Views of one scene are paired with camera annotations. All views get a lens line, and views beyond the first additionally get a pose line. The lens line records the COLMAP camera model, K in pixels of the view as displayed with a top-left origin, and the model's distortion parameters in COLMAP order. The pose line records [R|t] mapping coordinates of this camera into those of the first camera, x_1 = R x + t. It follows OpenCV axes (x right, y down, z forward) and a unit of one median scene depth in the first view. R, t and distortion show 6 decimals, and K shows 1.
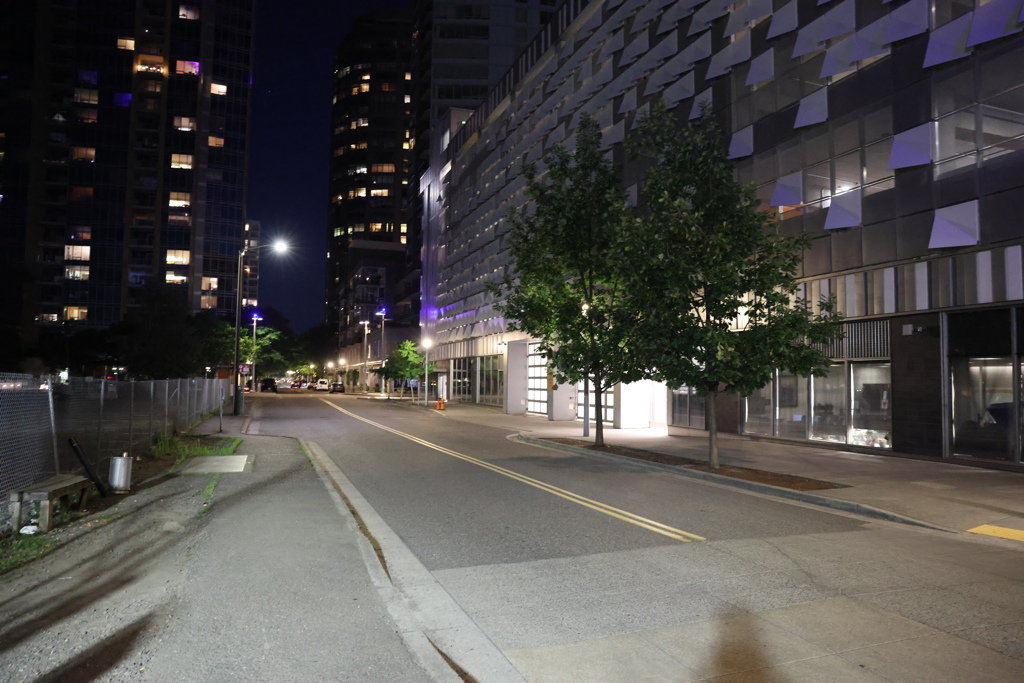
lens RADIAL K [[698.0, 0, 512.0], [0, 698.0, 341.5], [0, 0, 1]] dist [-0.113976, 0.095761]
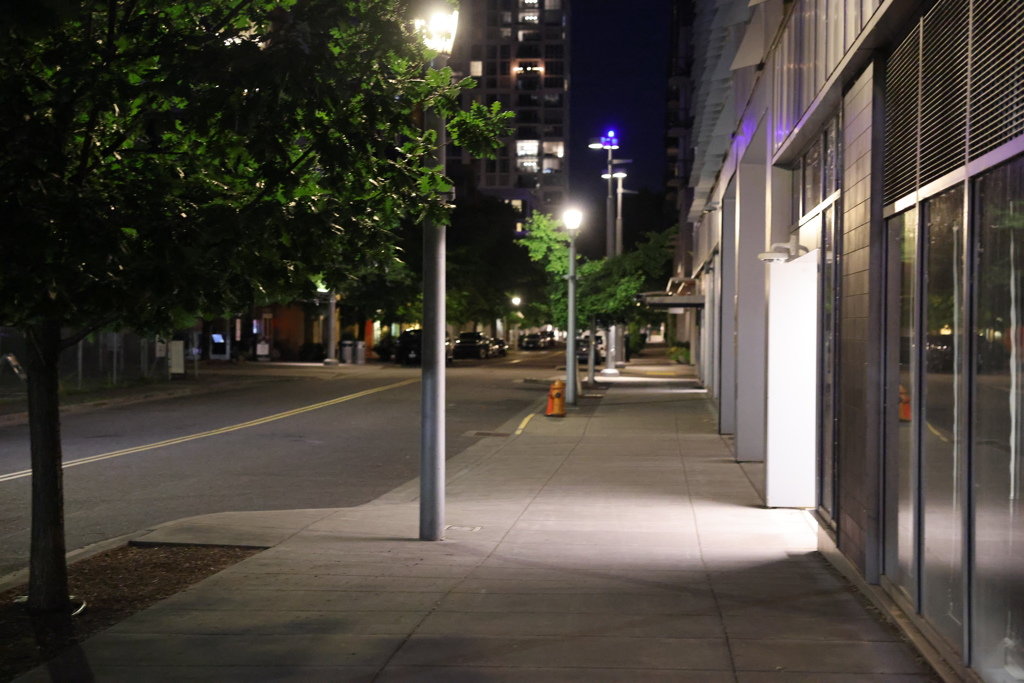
lens RADIAL K [[1728.2, 0, 512.0], [0, 1728.2, 341.5], [0, 0, 1]] dist [0.219108, 0.018745]
pose [[0.909880, -0.001088, -0.414870, 0.155341], [0.025569, 0.998243, 0.053461, 0.013380], [0.414083, -0.059251, 0.908309, 0.179976]]
